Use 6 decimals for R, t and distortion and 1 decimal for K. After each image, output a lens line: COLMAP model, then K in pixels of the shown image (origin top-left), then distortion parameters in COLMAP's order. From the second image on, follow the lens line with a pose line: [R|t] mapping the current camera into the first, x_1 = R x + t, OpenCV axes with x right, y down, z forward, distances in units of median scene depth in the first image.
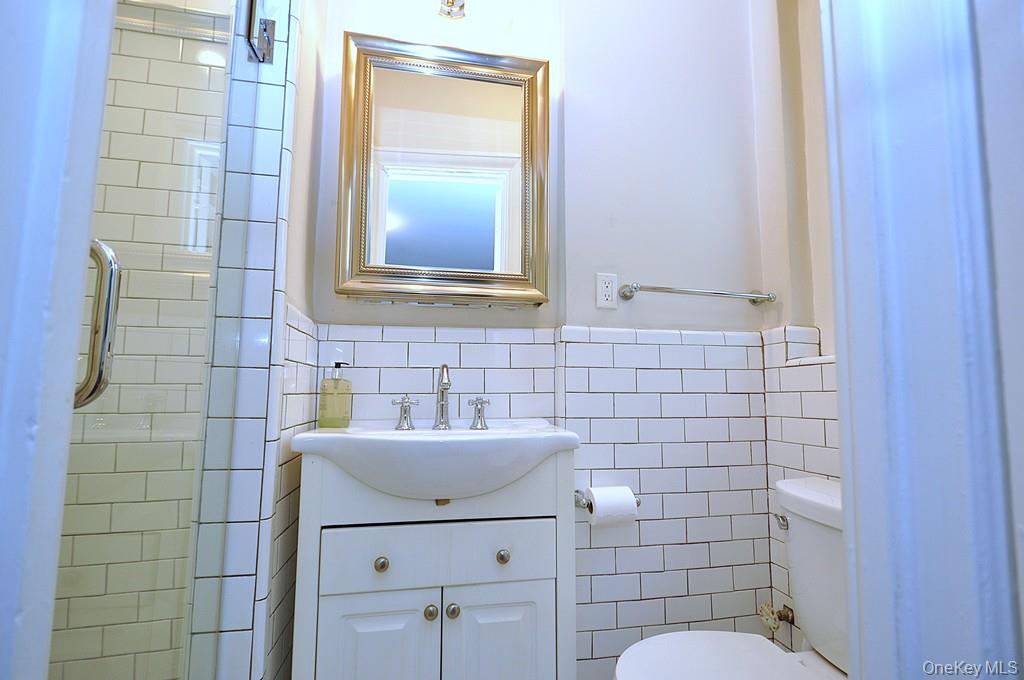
lens RADIAL K [[476.0, 0, 510.7], [0, 476.0, 347.3], [0, 0, 1]] dist [-0.004087, -0.000395]
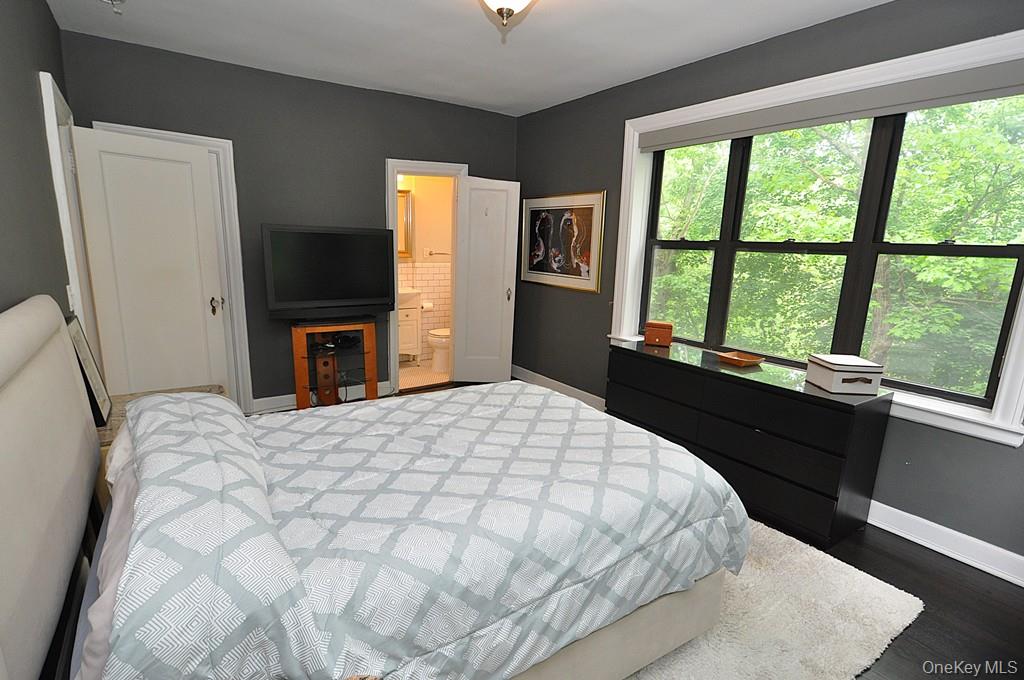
lens RADIAL K [[476.0, 0, 510.7], [0, 476.0, 347.3], [0, 0, 1]] dist [-0.004087, -0.000395]
pose [[0.923757, -0.057096, 0.378699, -0.756950], [-0.066522, 0.949873, 0.305476, -0.702672], [-0.377158, -0.307377, 0.873654, -3.223009]]
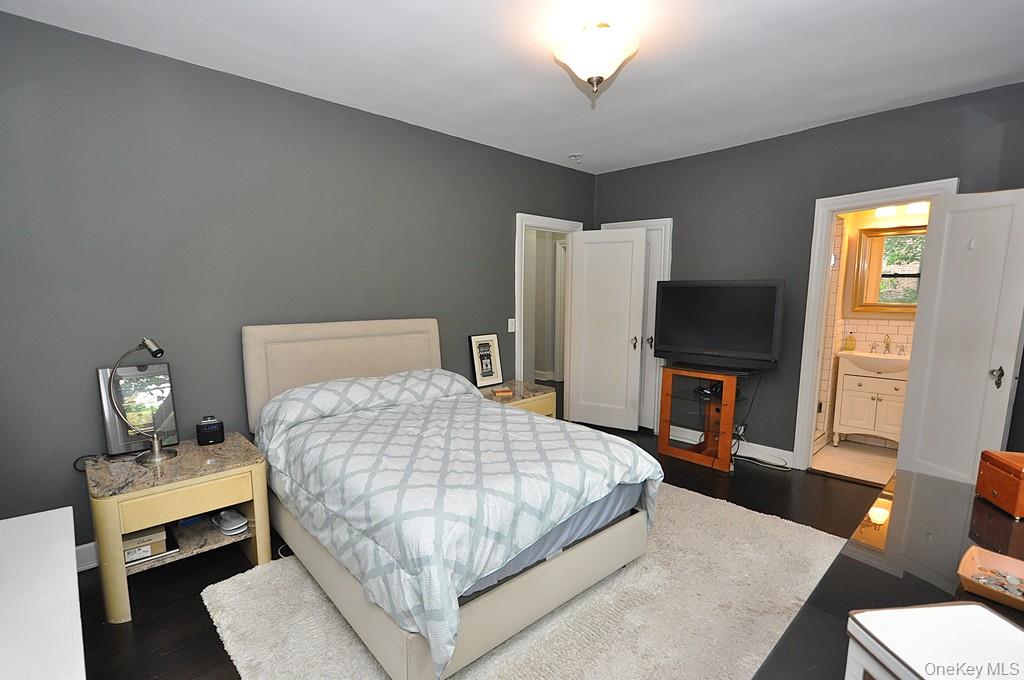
lens RADIAL K [[453.3, 0, 513.7], [0, 453.3, 357.5], [0, 0, 1]] dist [-0.012259, -0.000165]
pose [[0.553450, 0.117761, -0.824515, 1.000015], [0.090344, 0.975625, 0.199986, -0.661727], [0.827968, -0.185172, 0.529320, -2.799197]]
